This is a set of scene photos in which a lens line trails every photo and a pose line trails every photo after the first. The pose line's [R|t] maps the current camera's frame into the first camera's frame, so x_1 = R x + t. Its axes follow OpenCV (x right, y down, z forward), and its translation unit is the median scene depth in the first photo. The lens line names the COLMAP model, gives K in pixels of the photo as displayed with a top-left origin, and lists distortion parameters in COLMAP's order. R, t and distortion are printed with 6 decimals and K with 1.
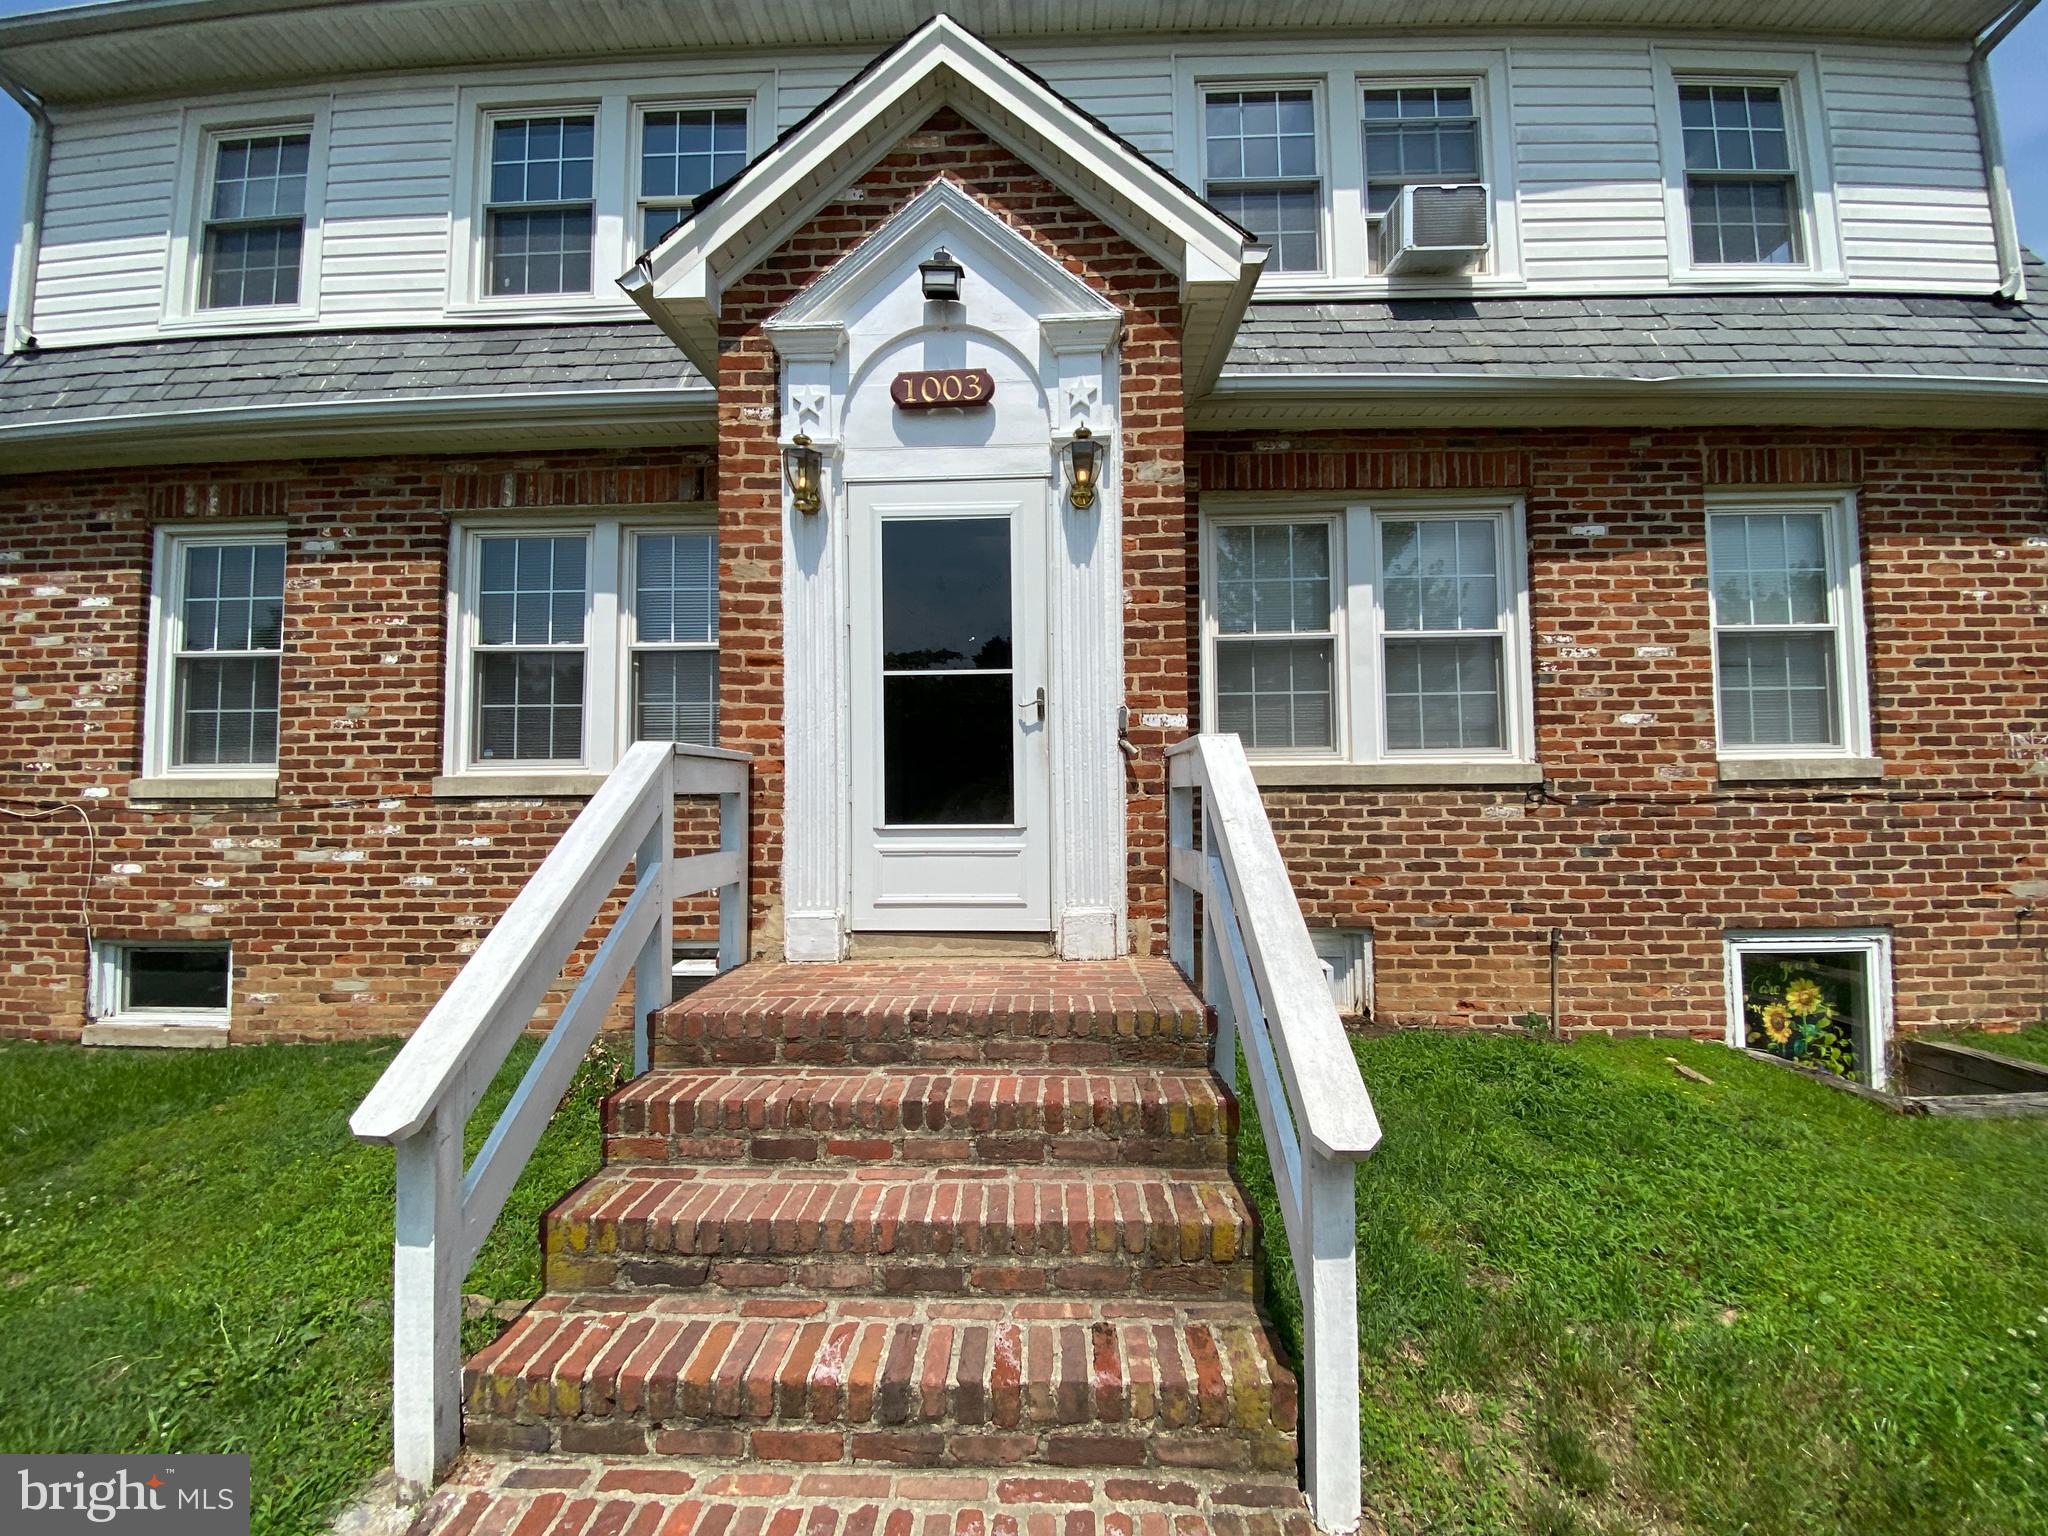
lens RADIAL K [[822.8, 0, 1016.7], [0, 822.8, 753.7], [0, 0, 1]] dist [-0.019729, 0.000298]
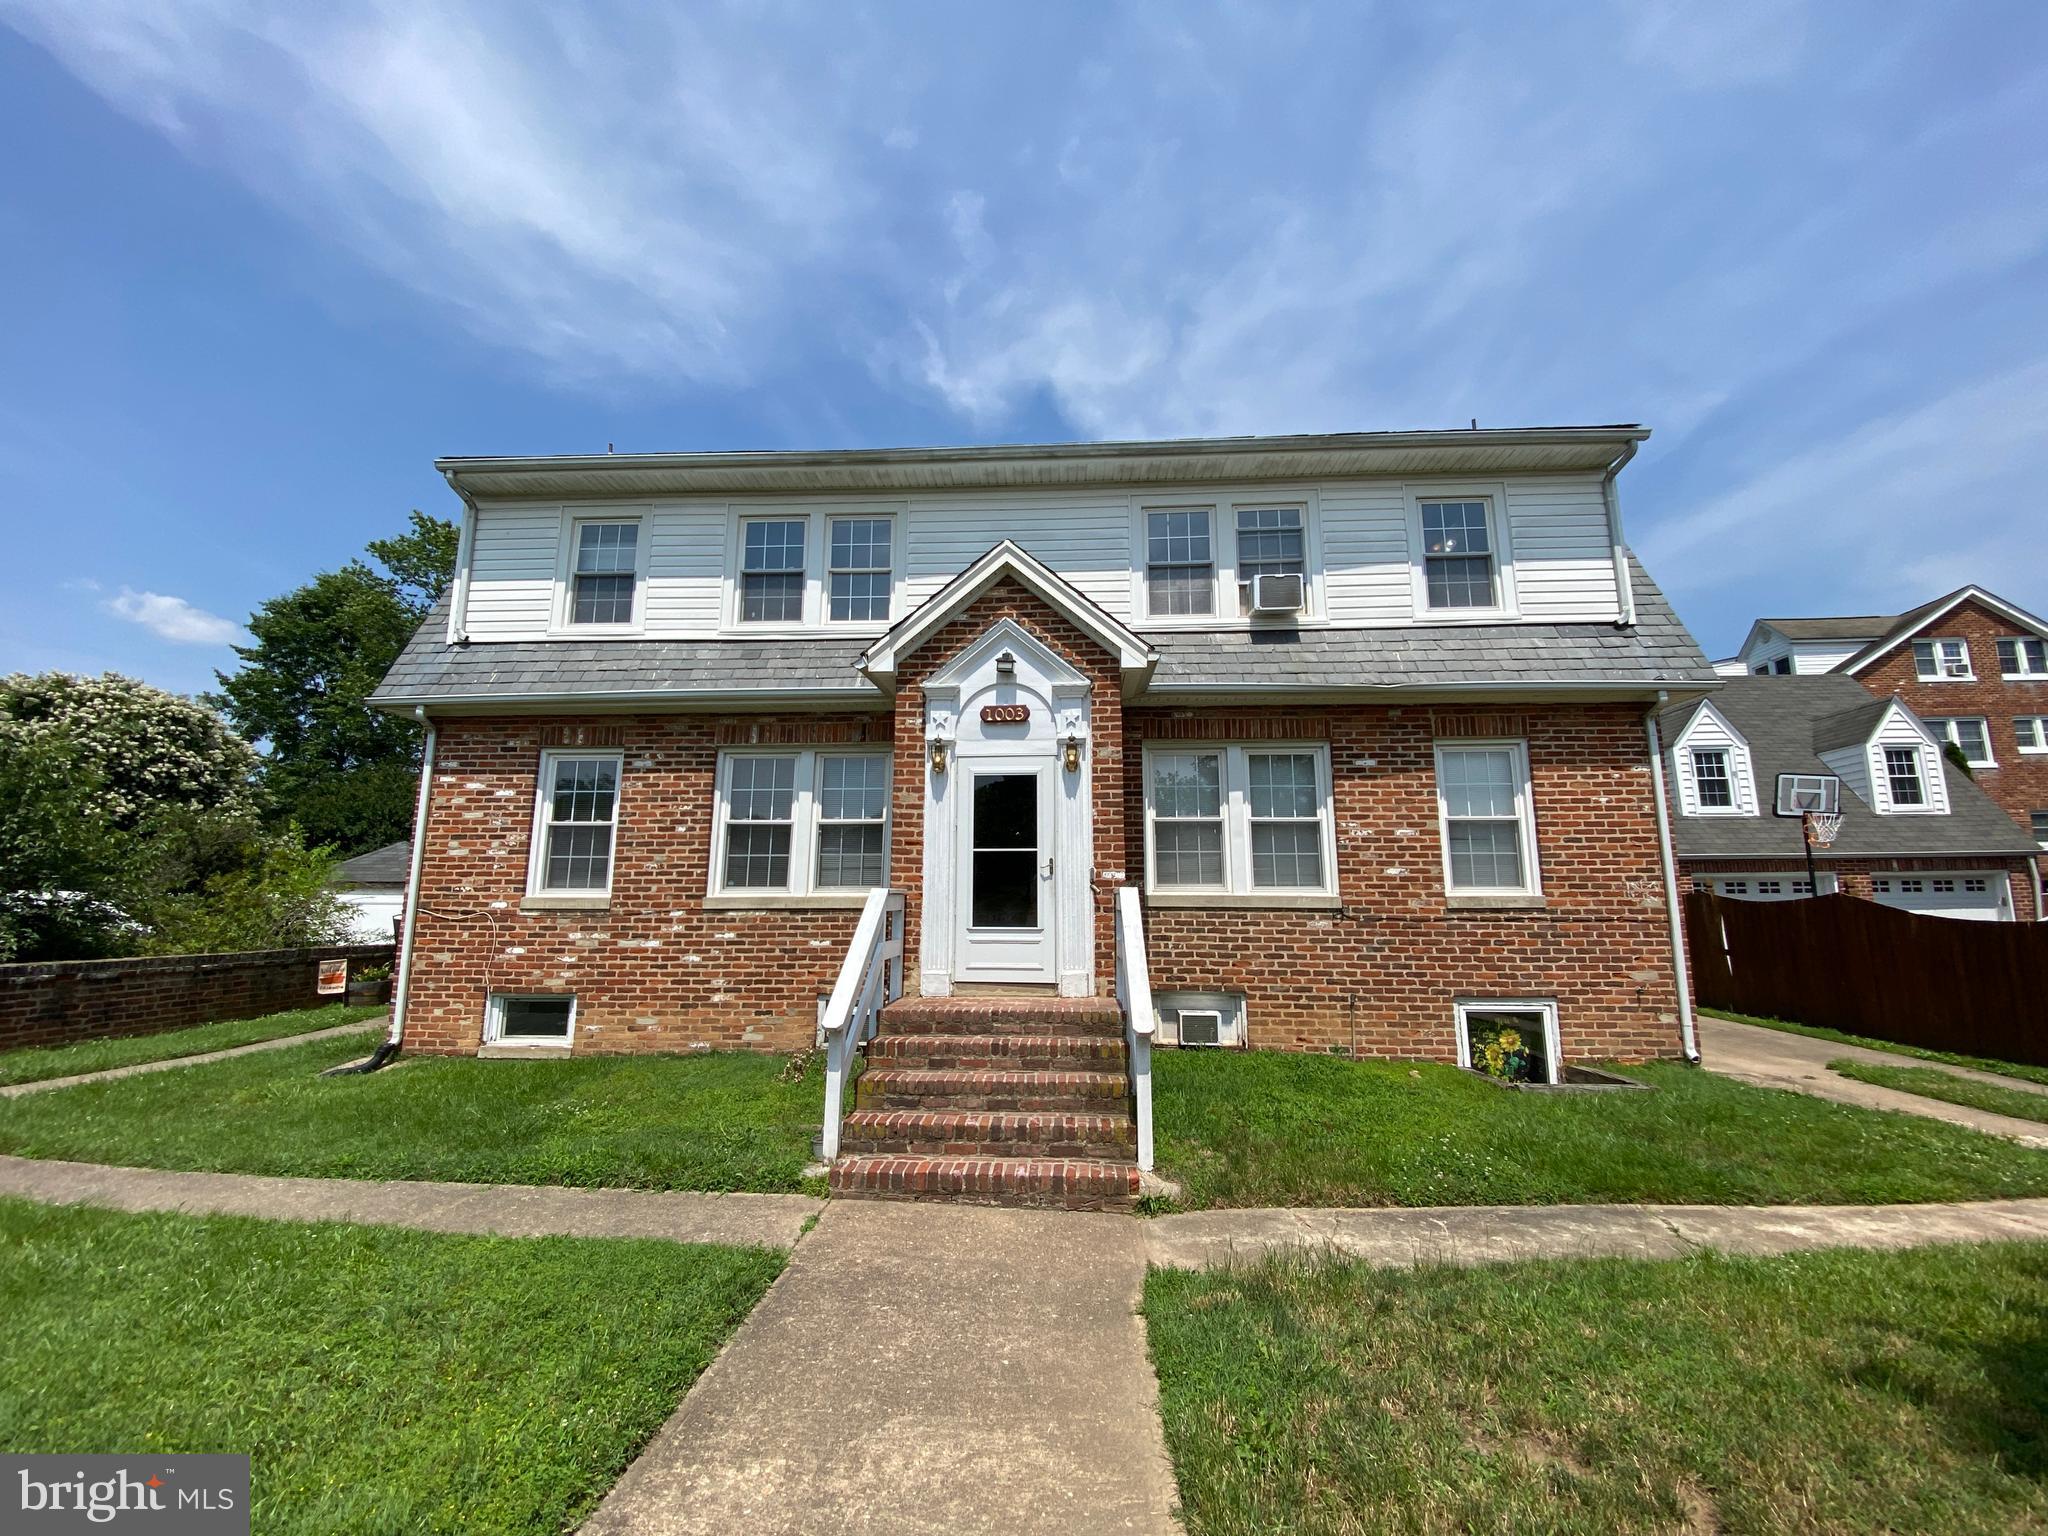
lens RADIAL K [[831.1, 0, 1027.3], [0, 831.1, 764.0], [0, 0, 1]] dist [0.028346, -0.024769]
pose [[0.999888, 0.008843, -0.012113, -0.005595], [-0.010154, 0.993566, -0.112797, -0.061145], [0.011038, 0.112907, 0.993544, -0.802942]]
